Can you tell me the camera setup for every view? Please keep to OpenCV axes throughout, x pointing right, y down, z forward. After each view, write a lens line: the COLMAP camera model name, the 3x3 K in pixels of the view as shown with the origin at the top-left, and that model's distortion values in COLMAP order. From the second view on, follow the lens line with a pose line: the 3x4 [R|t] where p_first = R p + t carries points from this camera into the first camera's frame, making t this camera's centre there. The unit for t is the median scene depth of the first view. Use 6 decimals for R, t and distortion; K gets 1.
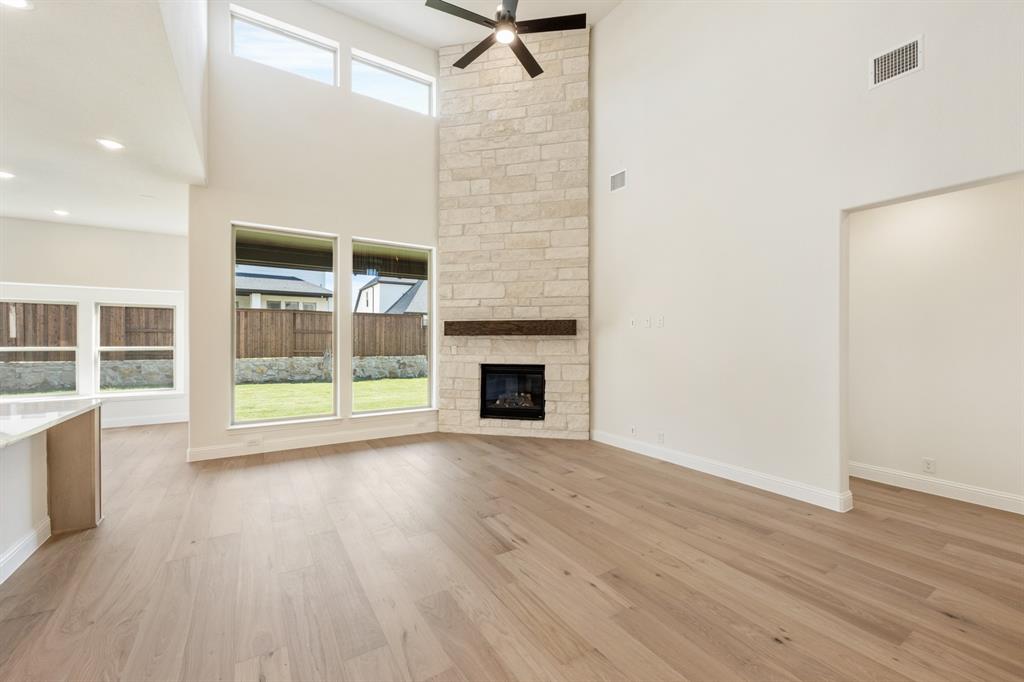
lens RADIAL K [[417.4, 0, 513.9], [0, 417.4, 341.3], [0, 0, 1]] dist [-0.000903, -0.000677]
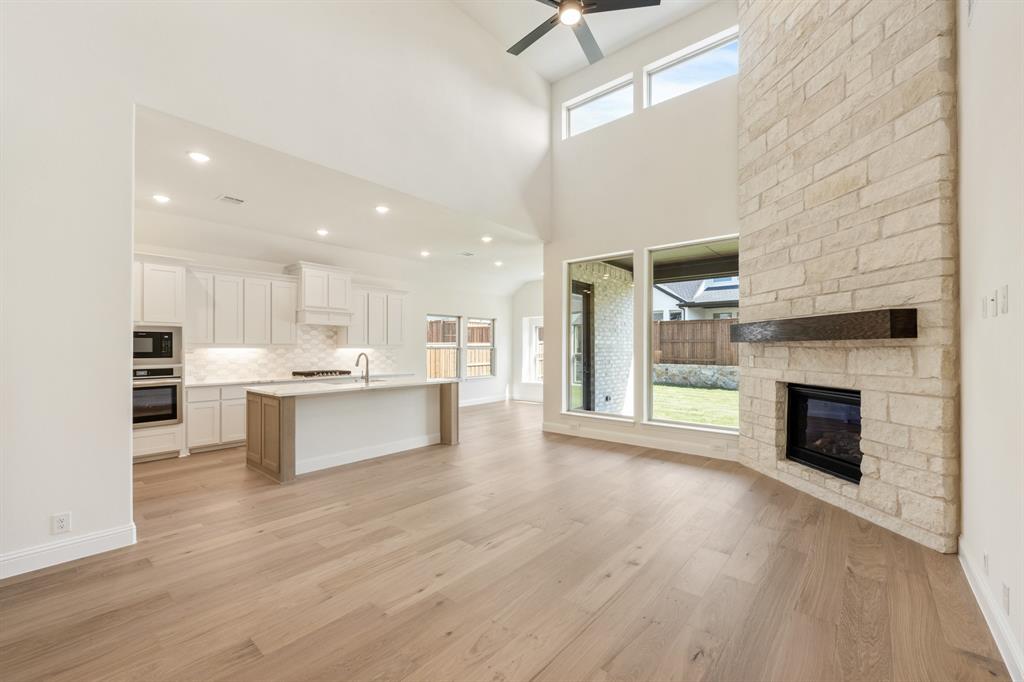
lens RADIAL K [[417.4, 0, 504.9], [0, 417.4, 346.1], [0, 0, 1]] dist [-0.000903, -0.000677]
pose [[0.281193, -0.006310, -0.959631, 0.489904], [-0.002137, 0.999972, -0.007202, -0.000055], [0.959649, 0.004076, 0.281172, 0.365389]]
